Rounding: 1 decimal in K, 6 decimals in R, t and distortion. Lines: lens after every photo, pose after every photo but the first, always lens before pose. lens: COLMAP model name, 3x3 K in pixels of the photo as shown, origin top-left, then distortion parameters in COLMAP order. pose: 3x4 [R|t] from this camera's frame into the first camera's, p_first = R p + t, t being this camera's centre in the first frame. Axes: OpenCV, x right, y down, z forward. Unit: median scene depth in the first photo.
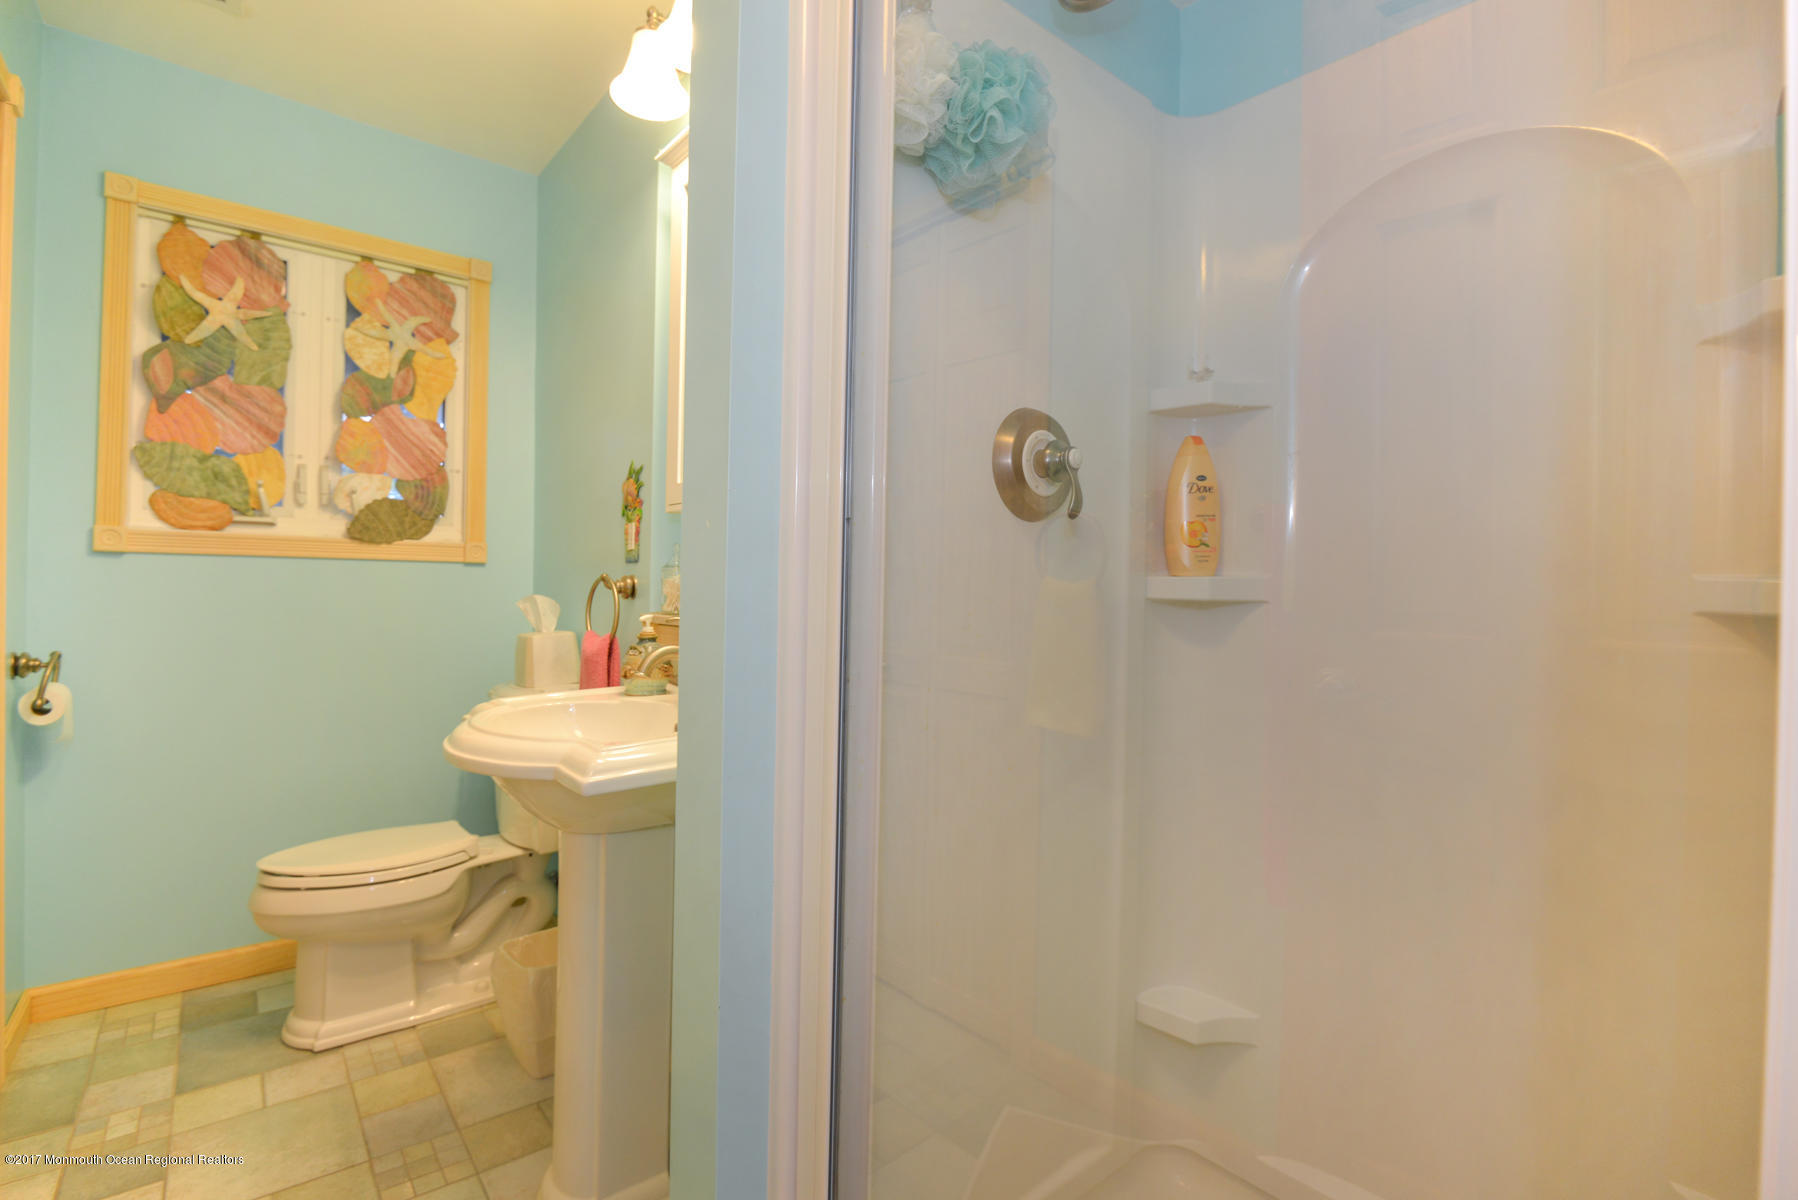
lens RADIAL K [[857.9, 0, 895.2], [0, 857.9, 597.8], [0, 0, 1]] dist [-0.019836, -0.004712]
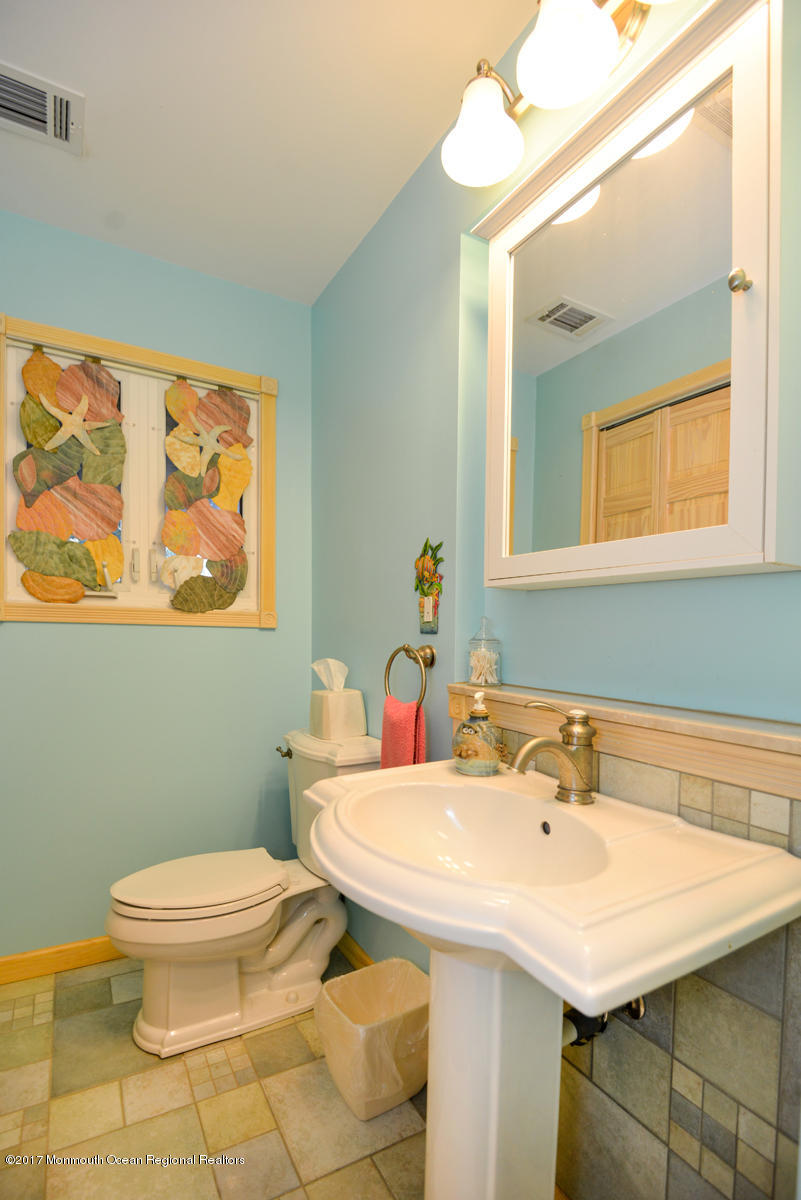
lens RADIAL K [[572.6, 0, 418.2], [0, 572.6, 668.2], [0, 0, 1]] dist [-0.019836, -0.004712]
pose [[0.991371, 0.012118, -0.130521, -0.199494], [-0.005772, 0.998787, 0.048893, -0.029151], [0.130955, -0.047718, 0.990239, 0.248402]]
